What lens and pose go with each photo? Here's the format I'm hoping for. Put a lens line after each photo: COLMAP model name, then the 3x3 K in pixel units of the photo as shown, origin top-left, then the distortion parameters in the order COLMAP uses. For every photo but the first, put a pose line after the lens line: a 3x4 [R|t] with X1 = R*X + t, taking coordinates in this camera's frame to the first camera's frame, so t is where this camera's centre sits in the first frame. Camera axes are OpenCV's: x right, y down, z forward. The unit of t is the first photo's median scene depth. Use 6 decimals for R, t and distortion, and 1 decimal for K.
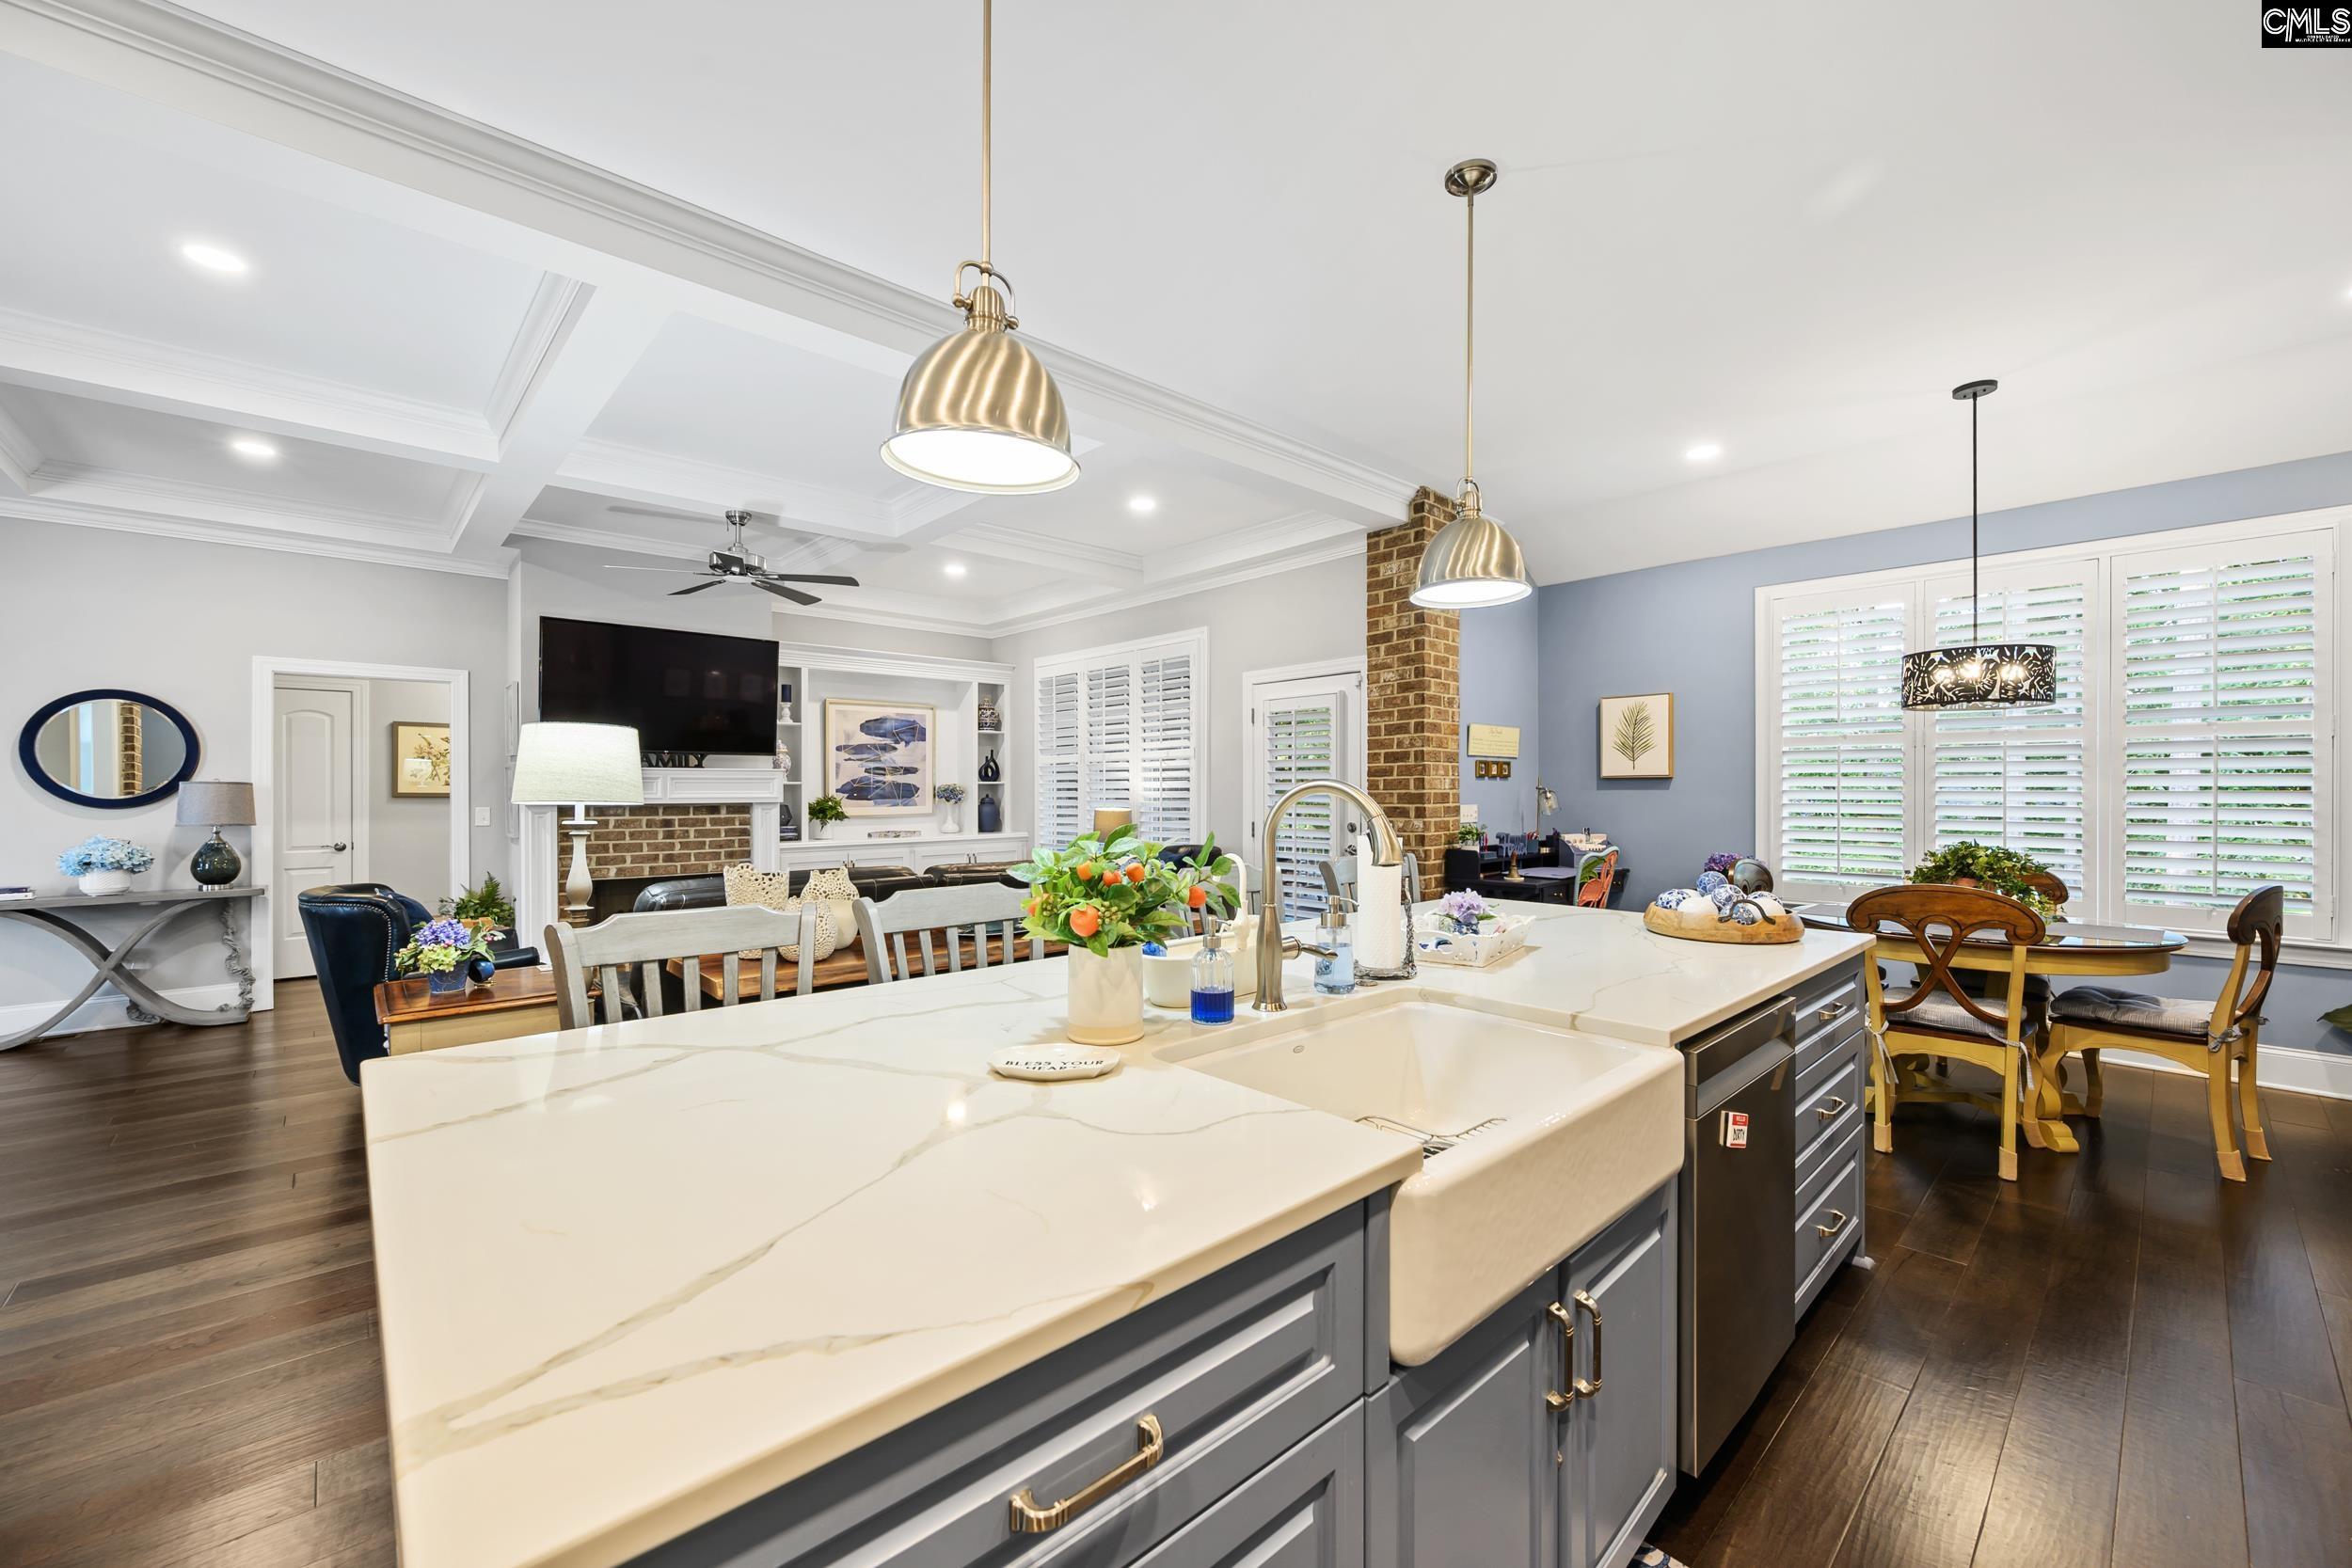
lens RADIAL K [[926.6, 0, 1179.8], [0, 926.6, 789.1], [0, 0, 1]] dist [-0.001556, 0.000515]
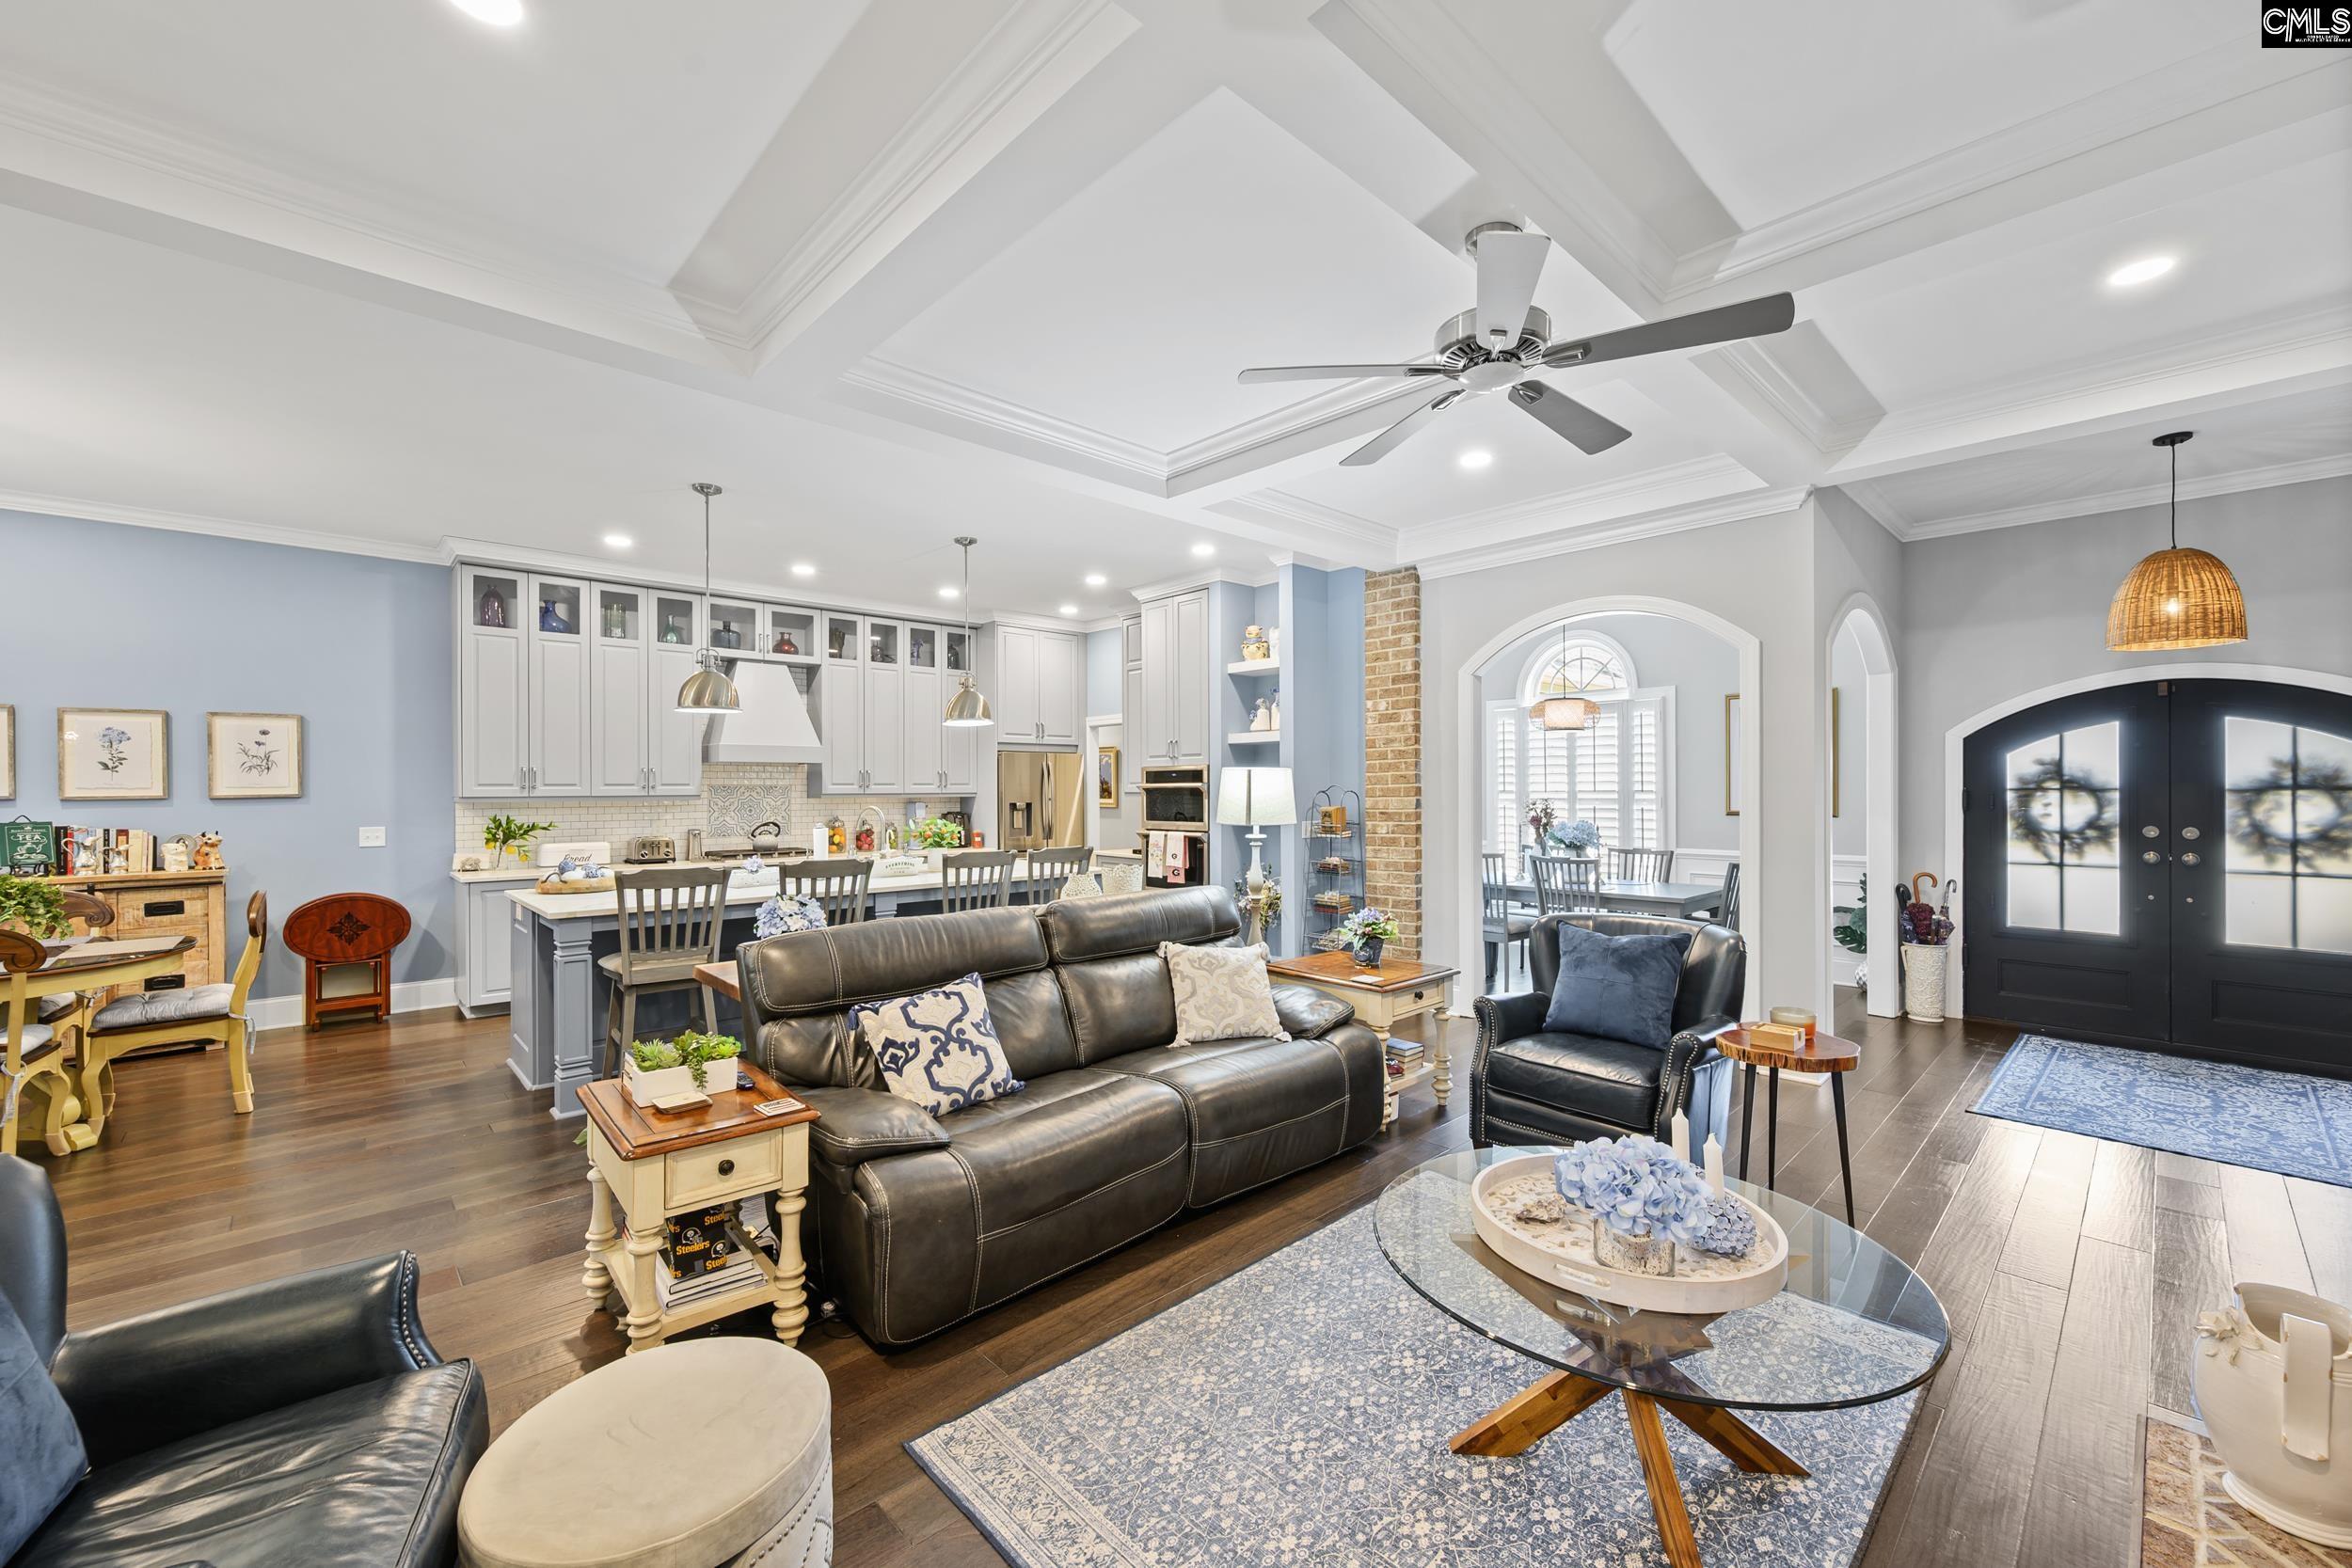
lens RADIAL K [[933.2, 0, 1183.3], [0, 933.2, 789.1], [0, 0, 1]] dist [-0.003781, 0.000543]
pose [[-0.999904, 0.006632, -0.012140, -0.343850], [0.006622, 0.999978, 0.000856, -0.024256], [0.012146, 0.000776, -0.999926, 1.596776]]
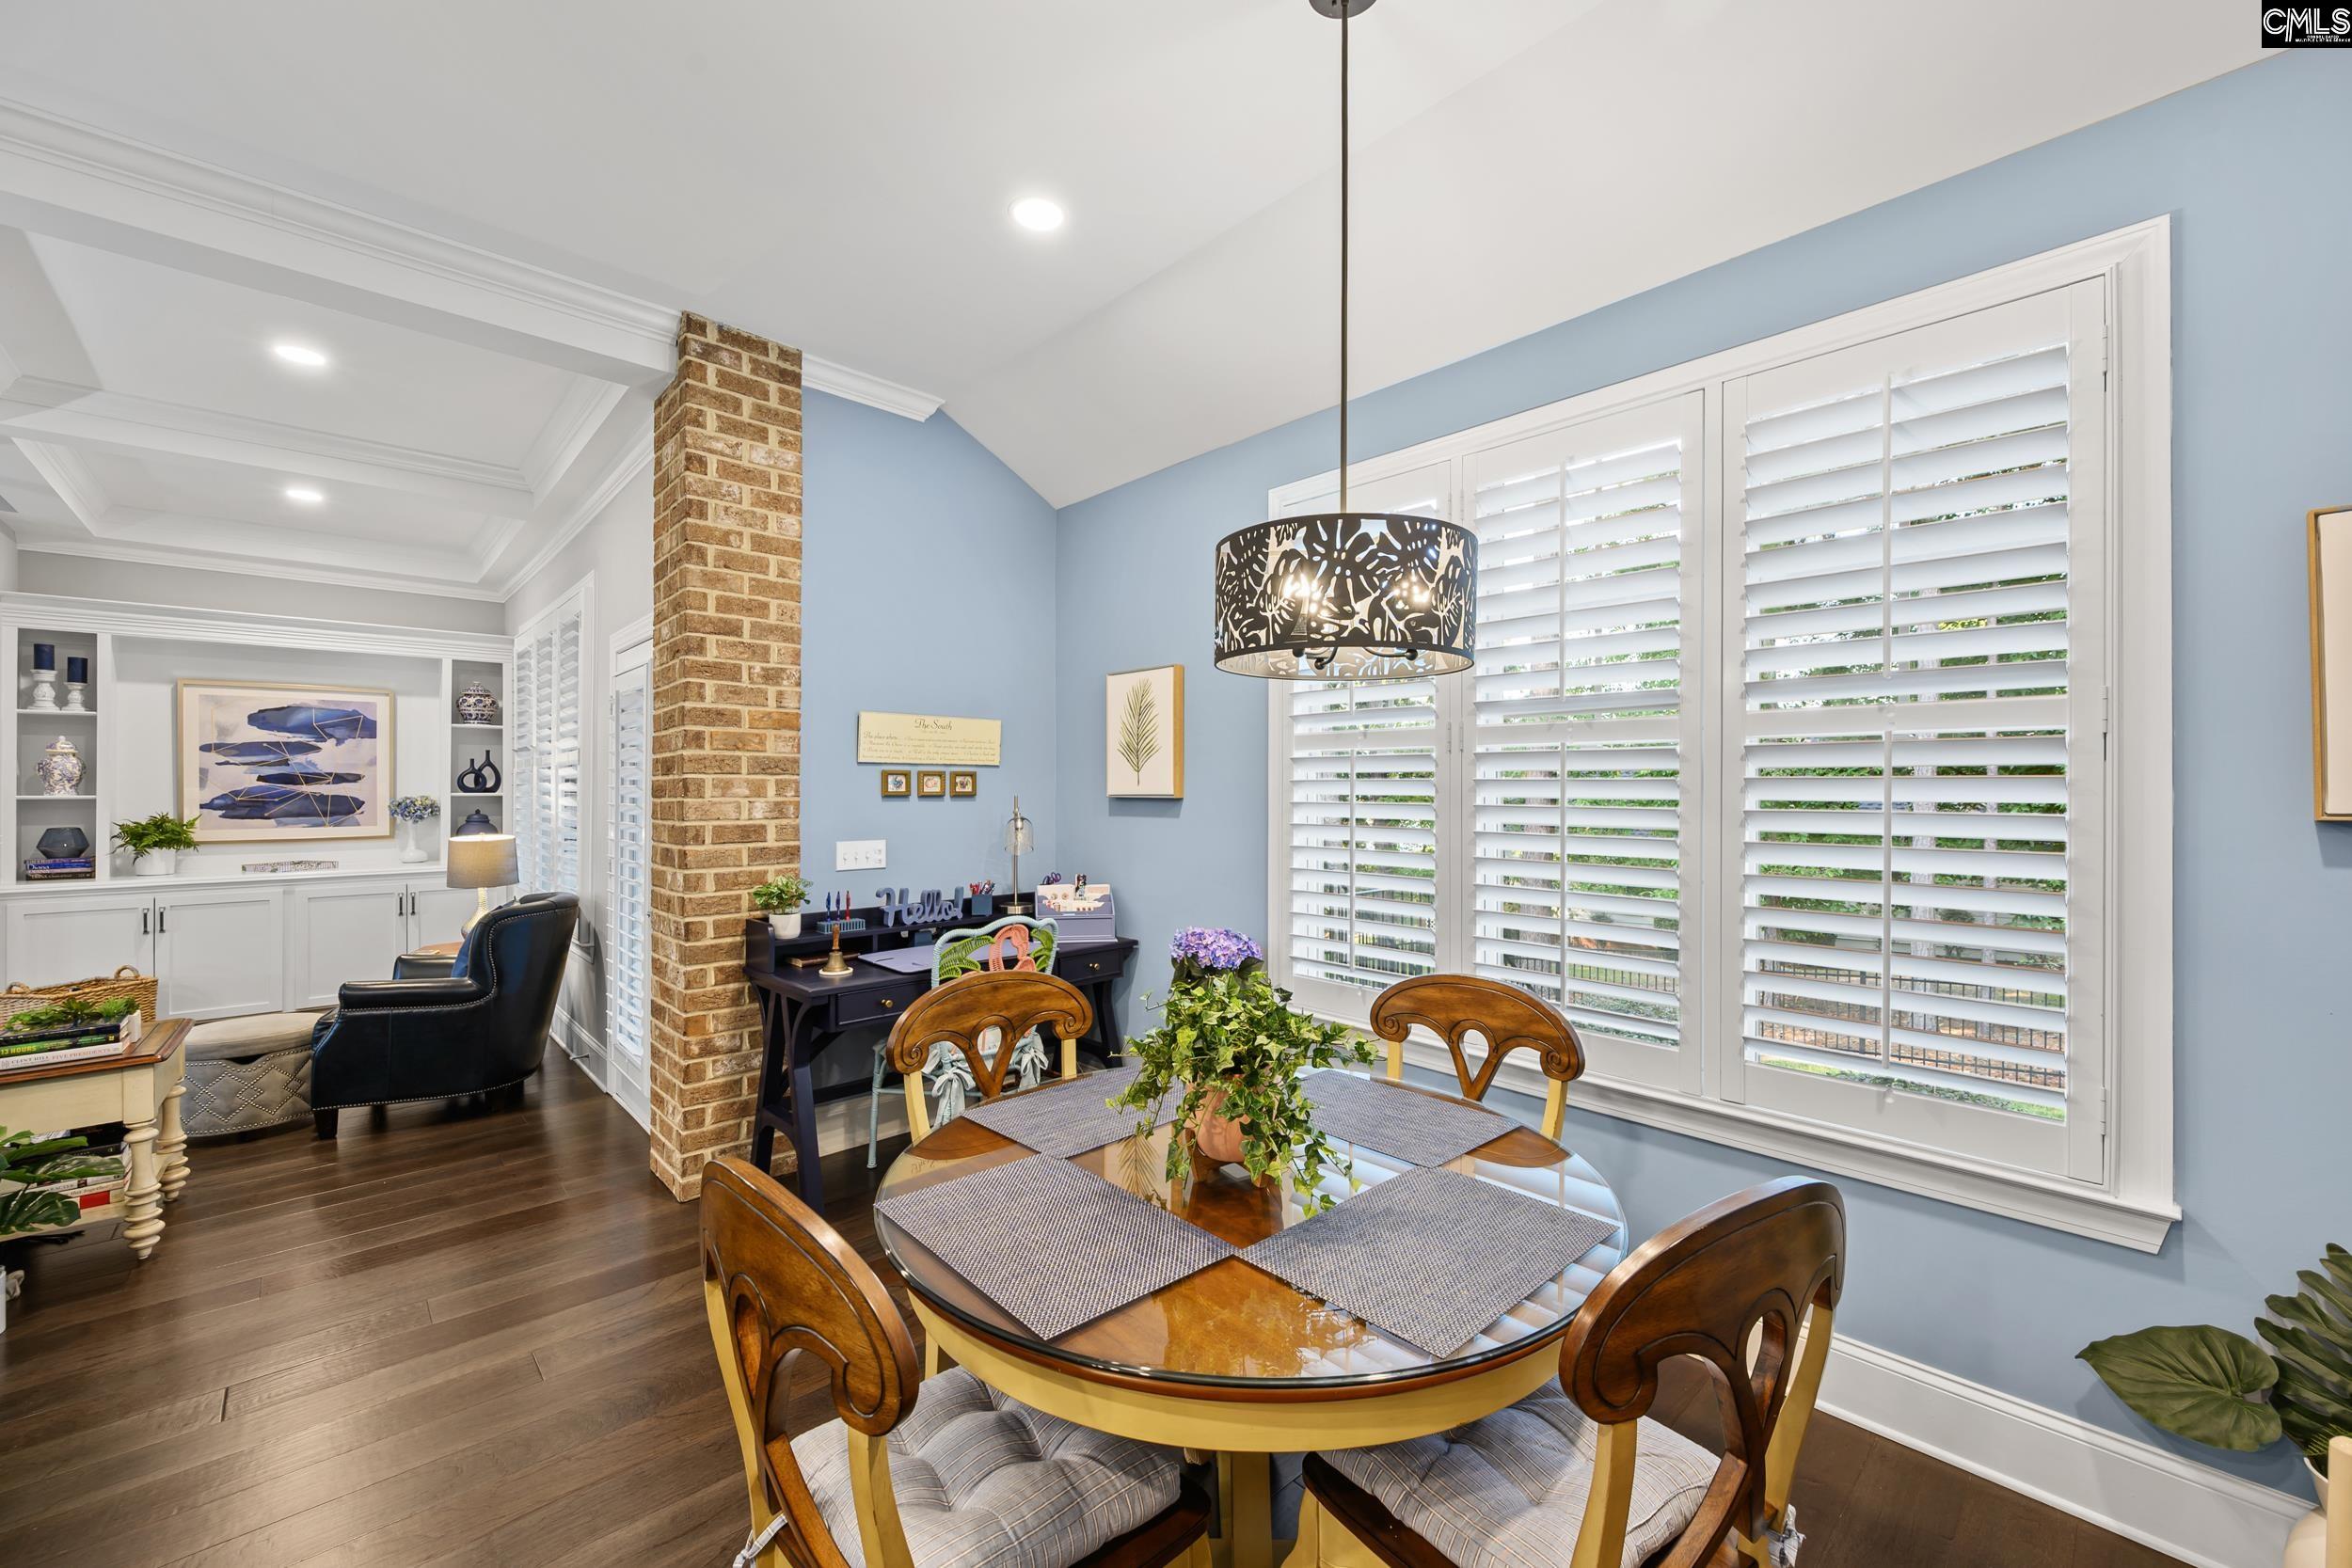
lens RADIAL K [[937.9, 0, 1182.1], [0, 937.9, 785.1], [0, 0, 1]] dist [-0.009532, 0.003431]
pose [[0.999959, 0.002858, 0.008576, 0.645759], [-0.002829, 0.999990, -0.003390, -0.024352], [-0.008586, 0.003365, 0.999957, 0.448018]]
